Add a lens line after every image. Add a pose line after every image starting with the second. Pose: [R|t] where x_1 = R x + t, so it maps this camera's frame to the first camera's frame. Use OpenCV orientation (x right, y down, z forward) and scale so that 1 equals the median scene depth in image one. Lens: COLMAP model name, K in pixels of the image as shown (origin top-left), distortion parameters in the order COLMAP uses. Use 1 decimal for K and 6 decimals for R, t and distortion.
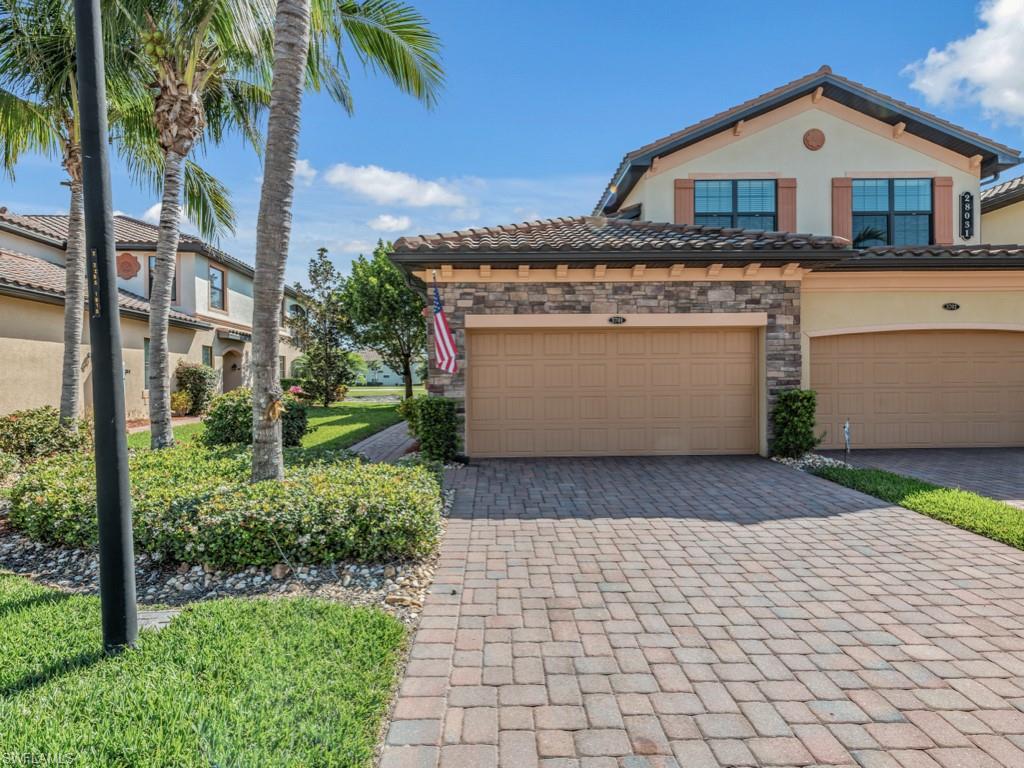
lens RADIAL K [[525.7, 0, 512.0], [0, 525.7, 384.0], [0, 0, 1]] dist [0.003358, 0.000192]
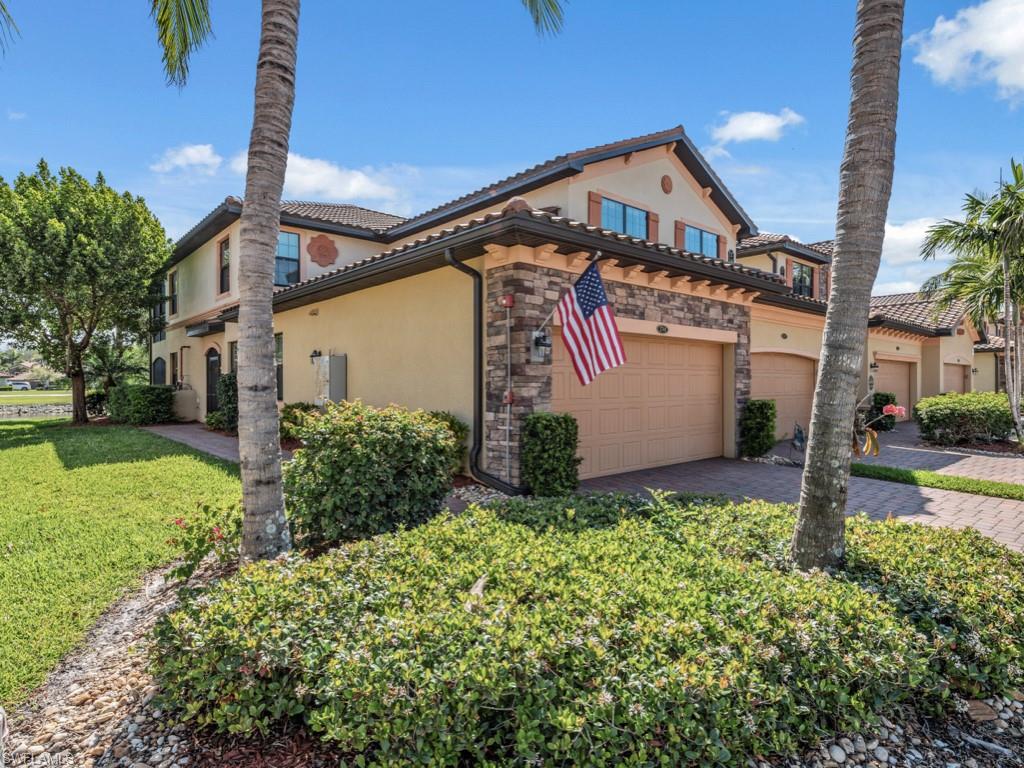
lens RADIAL K [[554.3, 0, 511.1], [0, 554.3, 378.6], [0, 0, 1]] dist [-0.002458, -0.000171]
pose [[0.768476, 0.014301, 0.639719, -0.662344], [-0.002210, 0.999804, -0.019696, -0.008697], [-0.639875, 0.013723, 0.768356, 0.384318]]
